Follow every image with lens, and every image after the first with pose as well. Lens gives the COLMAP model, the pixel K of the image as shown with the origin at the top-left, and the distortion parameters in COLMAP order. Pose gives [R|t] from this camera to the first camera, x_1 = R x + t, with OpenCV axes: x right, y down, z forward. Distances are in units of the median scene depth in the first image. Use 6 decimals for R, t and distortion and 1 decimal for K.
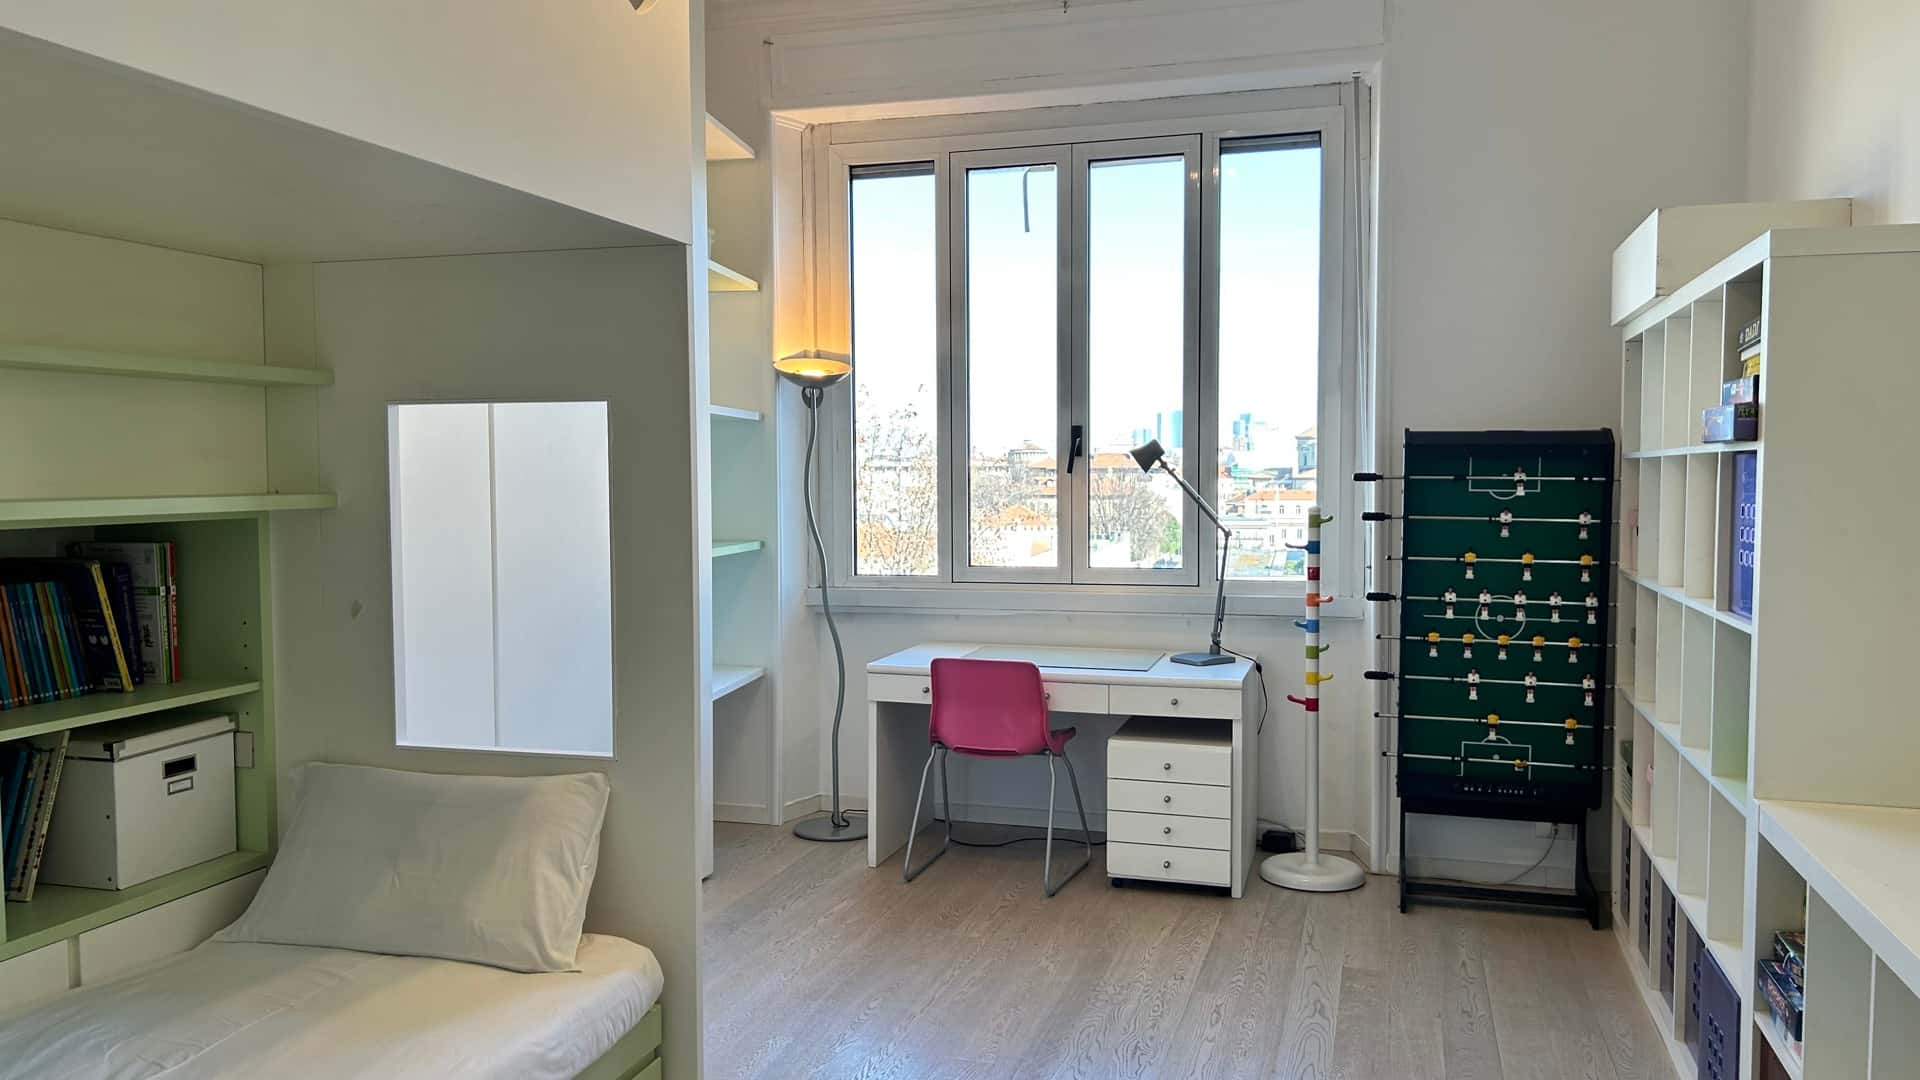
lens RADIAL K [[1478.4, 0, 919.9], [0, 1478.4, 538.5], [0, 0, 1]] dist [0.056073, 0.001253]
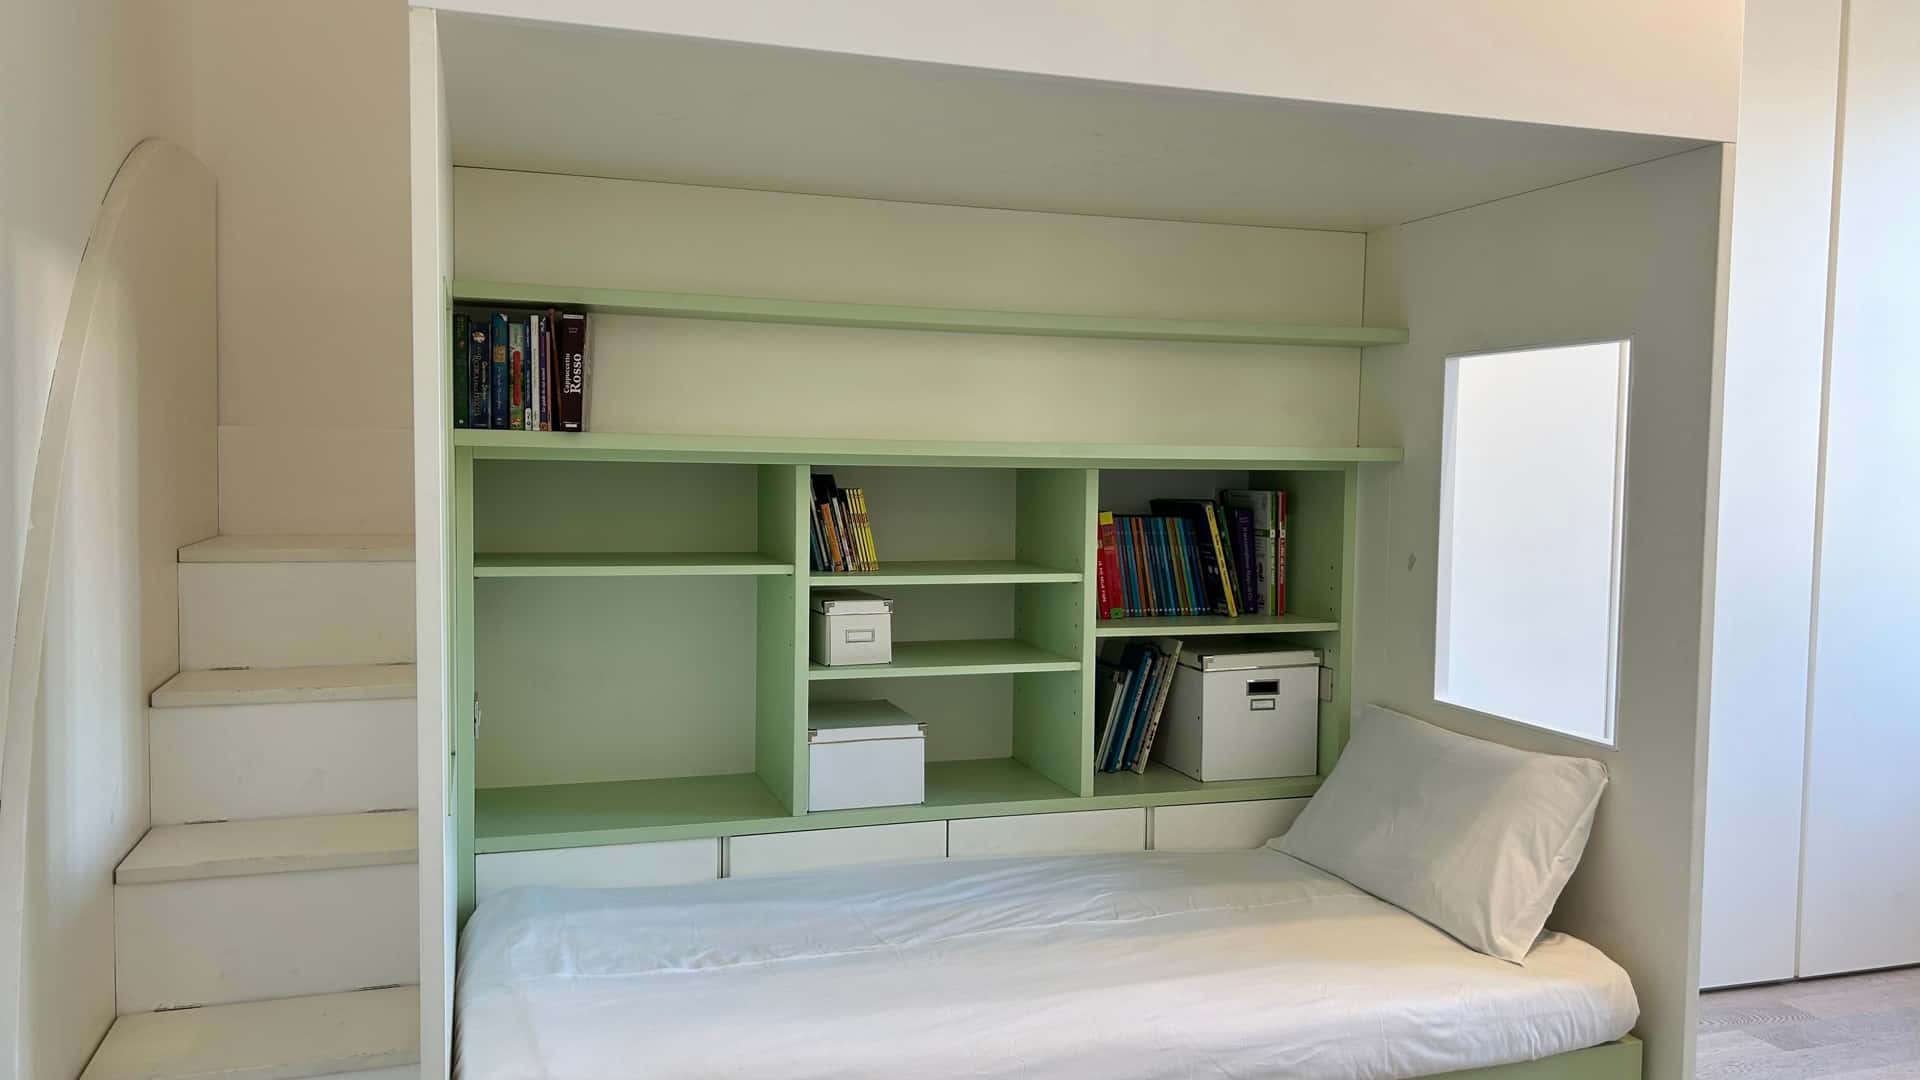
lens RADIAL K [[1452.2, 0, 960.0], [0, 1452.2, 540.0], [0, 0, 1]] dist [0.153809, -0.161993]
pose [[0.605466, 0.061036, -0.793528, 0.249011], [-0.055672, 0.997861, 0.034274, 0.016383], [0.793922, 0.023425, 0.607568, 0.150216]]
